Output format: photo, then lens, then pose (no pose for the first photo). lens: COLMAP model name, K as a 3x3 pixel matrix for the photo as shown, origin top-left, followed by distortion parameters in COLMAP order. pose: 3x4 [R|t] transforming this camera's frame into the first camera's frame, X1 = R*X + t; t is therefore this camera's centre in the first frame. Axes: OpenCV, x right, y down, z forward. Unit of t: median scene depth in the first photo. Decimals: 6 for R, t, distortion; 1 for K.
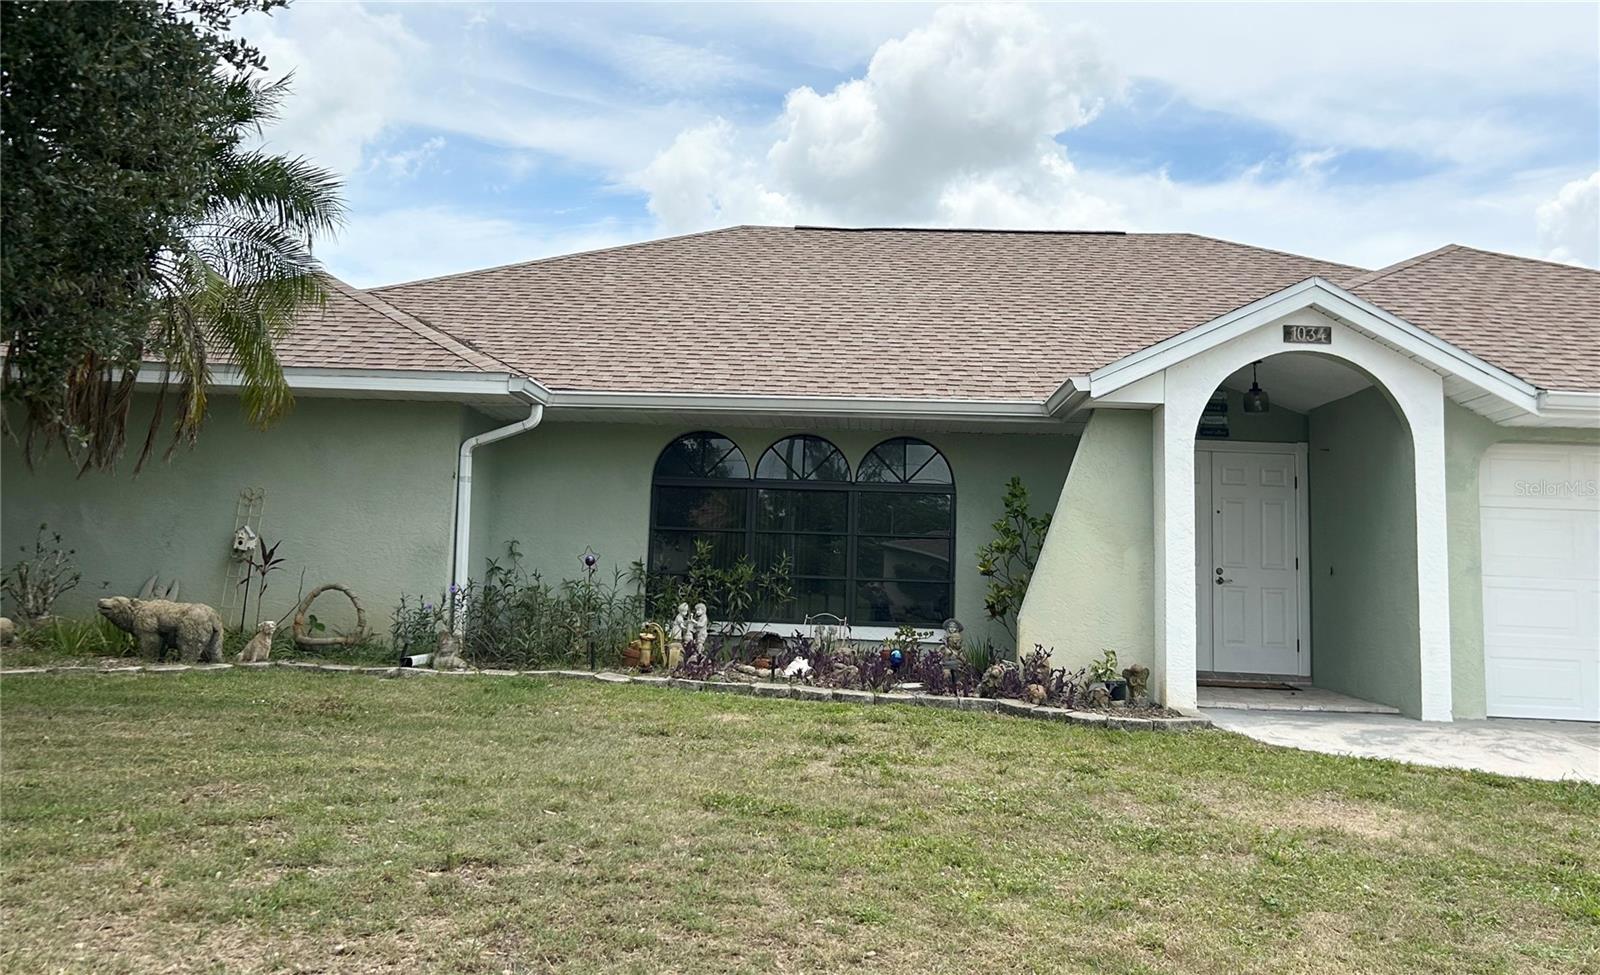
lens RADIAL K [[1282.8, 0, 800.0], [0, 1282.8, 487.5], [0, 0, 1]] dist [0.000161, -0.000374]
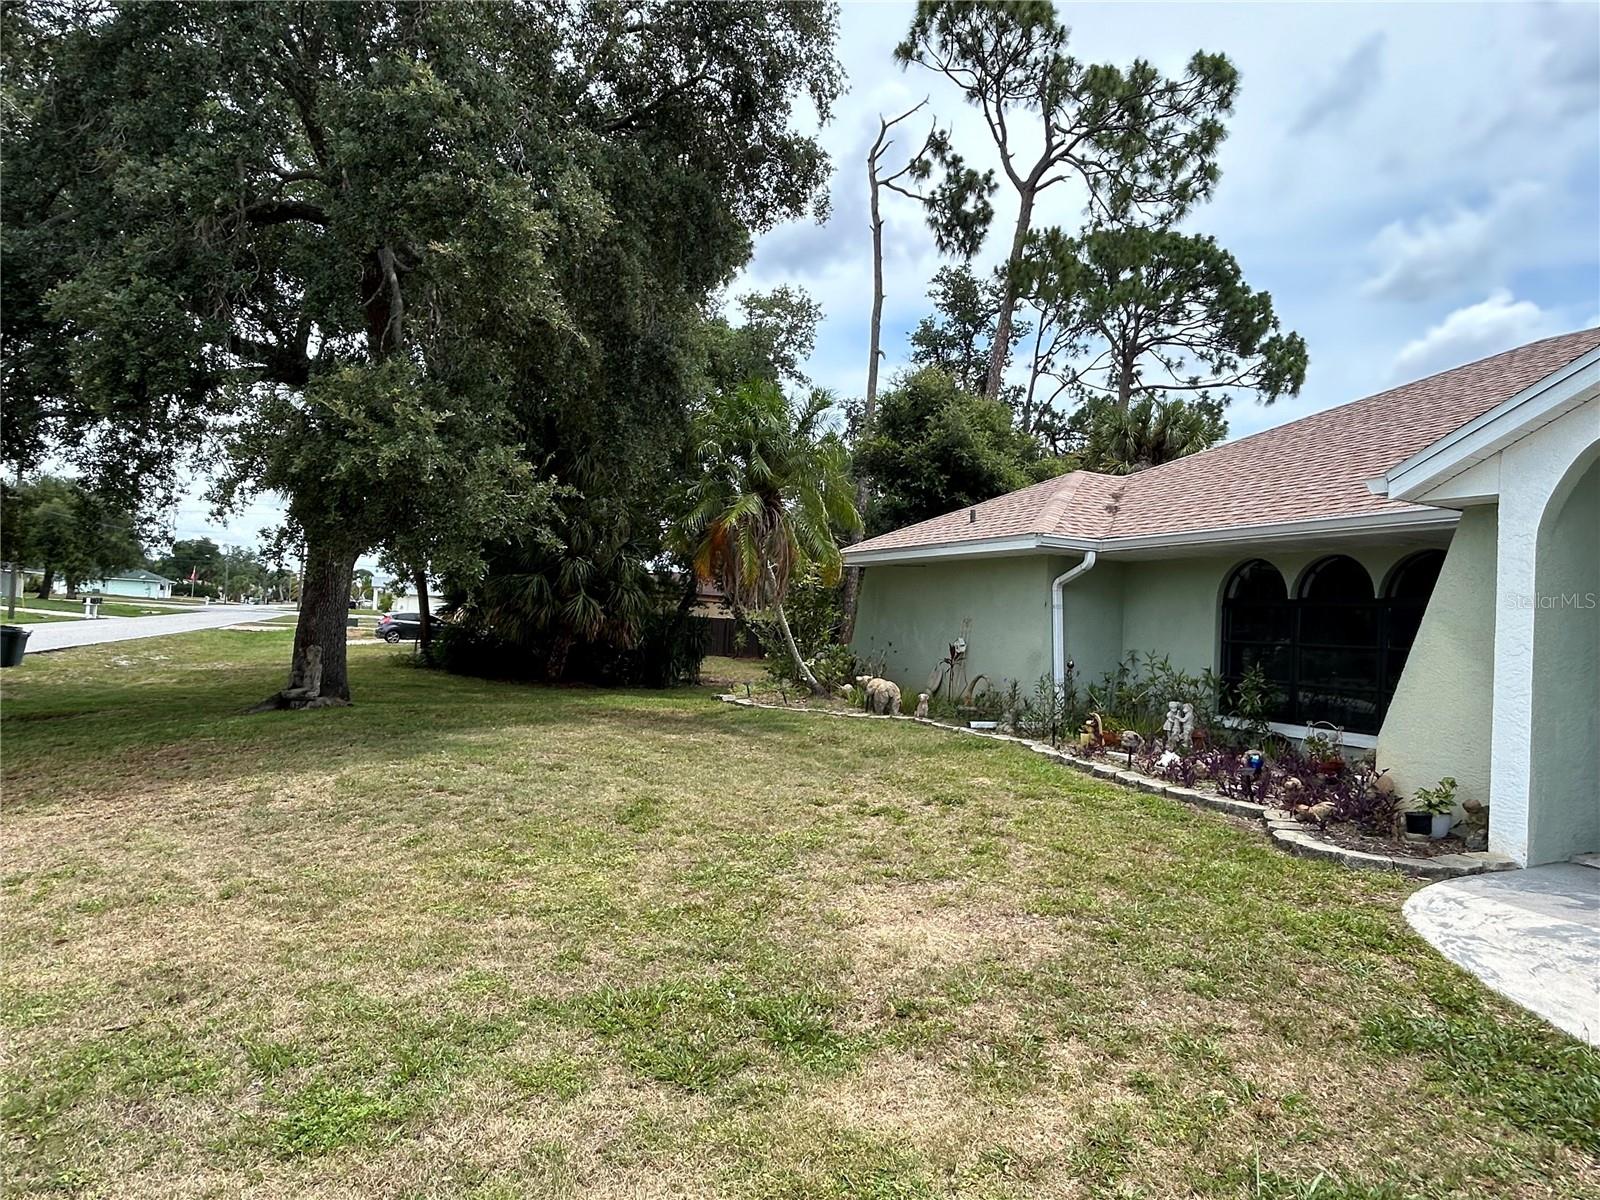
lens RADIAL K [[925.0, 0, 800.0], [0, 925.0, 600.0], [0, 0, 1]] dist [-0.015696, 0.002031]
pose [[0.423968, -0.033395, -0.905061, 0.595181], [0.023502, 0.999389, -0.025866, 0.006590], [0.905372, -0.010305, 0.424494, 0.307819]]
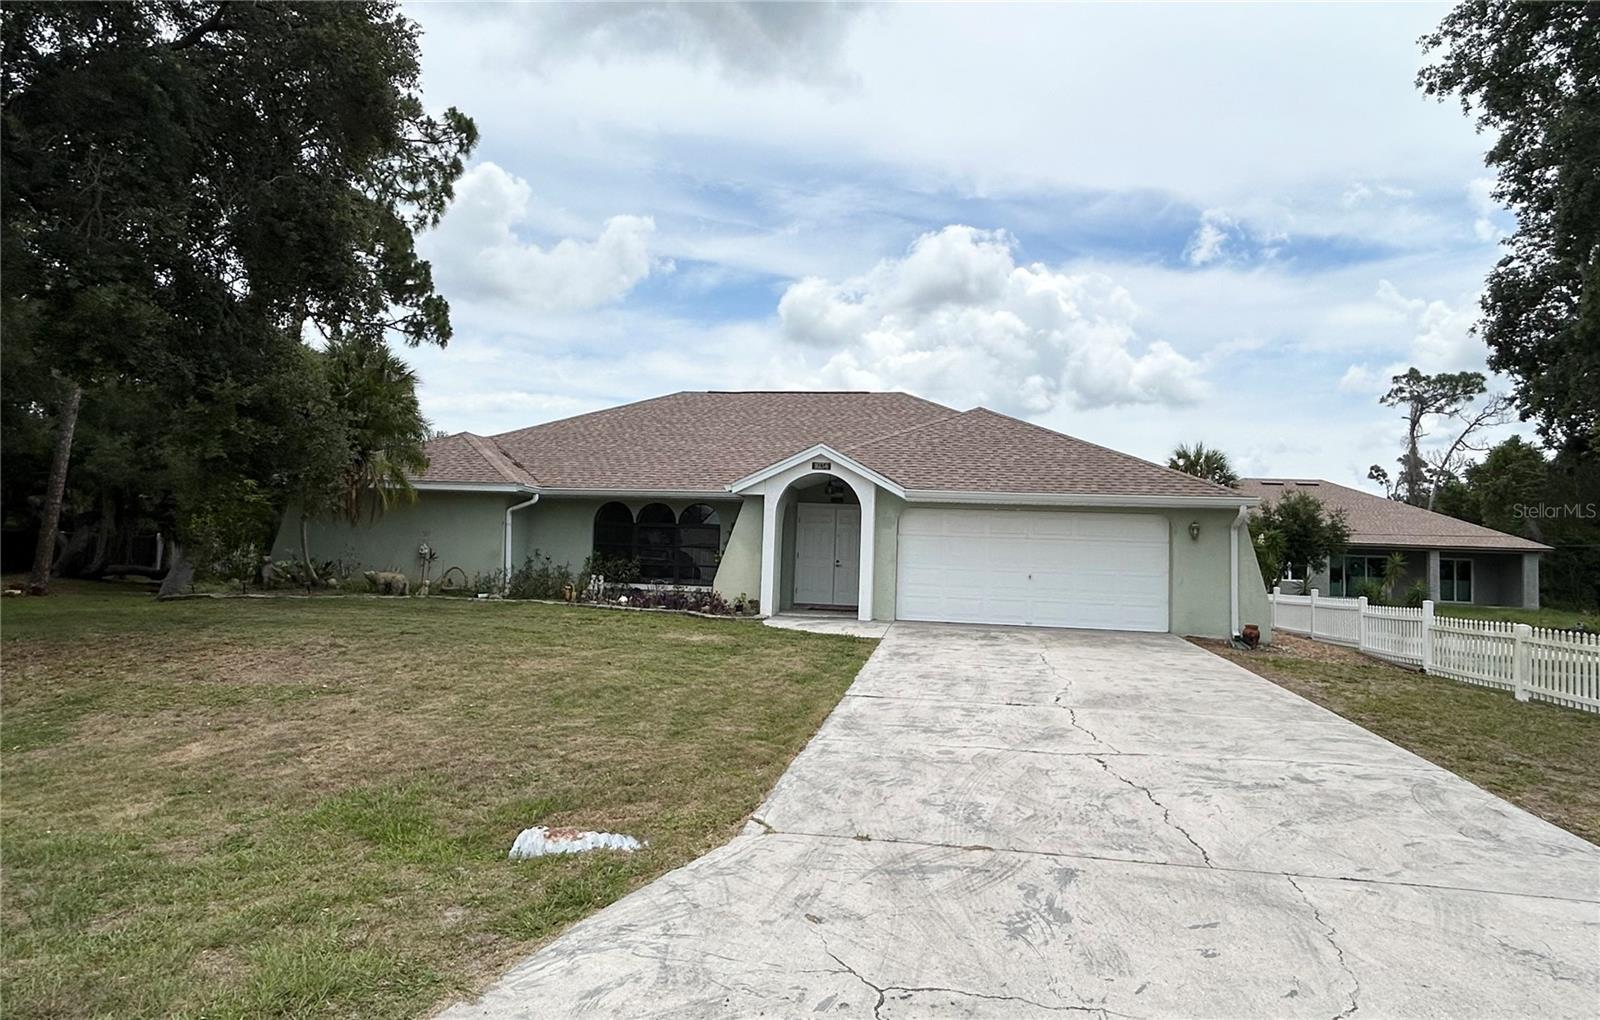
lens RADIAL K [[954.3, 0, 800.0], [0, 954.3, 510.0], [0, 0, 1]] dist [0.000681, 0.000162]
pose [[0.992108, -0.007914, -0.125138, 0.552564], [0.009375, 0.999895, 0.011088, -0.052162], [0.125038, -0.012174, 0.992077, -0.788984]]
